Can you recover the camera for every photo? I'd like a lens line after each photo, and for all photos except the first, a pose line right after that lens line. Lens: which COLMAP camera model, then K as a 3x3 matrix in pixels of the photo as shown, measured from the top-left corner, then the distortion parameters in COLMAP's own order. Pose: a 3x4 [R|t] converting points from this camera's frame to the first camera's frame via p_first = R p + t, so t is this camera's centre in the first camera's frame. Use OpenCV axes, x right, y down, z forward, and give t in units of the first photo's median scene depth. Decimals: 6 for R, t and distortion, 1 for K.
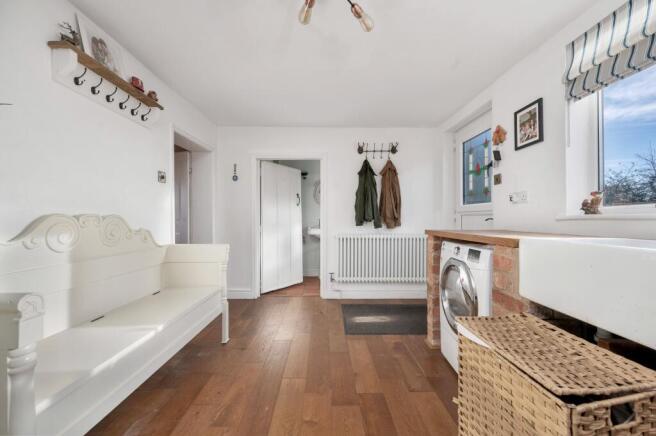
lens RADIAL K [[262.0, 0, 325.8], [0, 262.0, 220.4], [0, 0, 1]] dist [-0.001577, -0.000059]
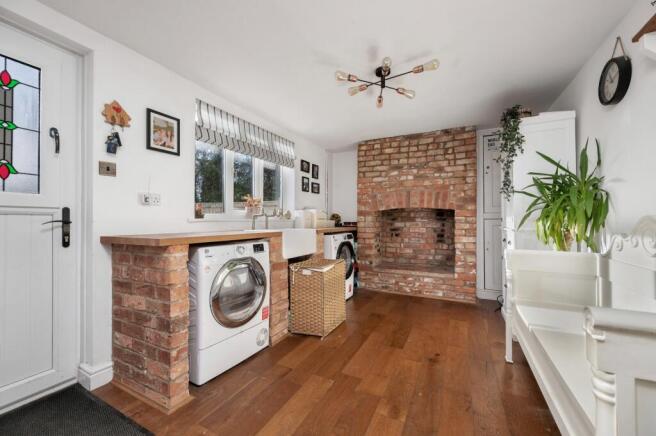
lens RADIAL K [[262.0, 0, 325.6], [0, 262.0, 217.4], [0, 0, 1]] dist [-0.001577, -0.000059]
pose [[-0.875502, 0.006193, 0.483175, -0.316618], [-0.000320, 0.999910, -0.013396, -0.007436], [-0.483215, -0.011883, -0.875421, 1.650236]]
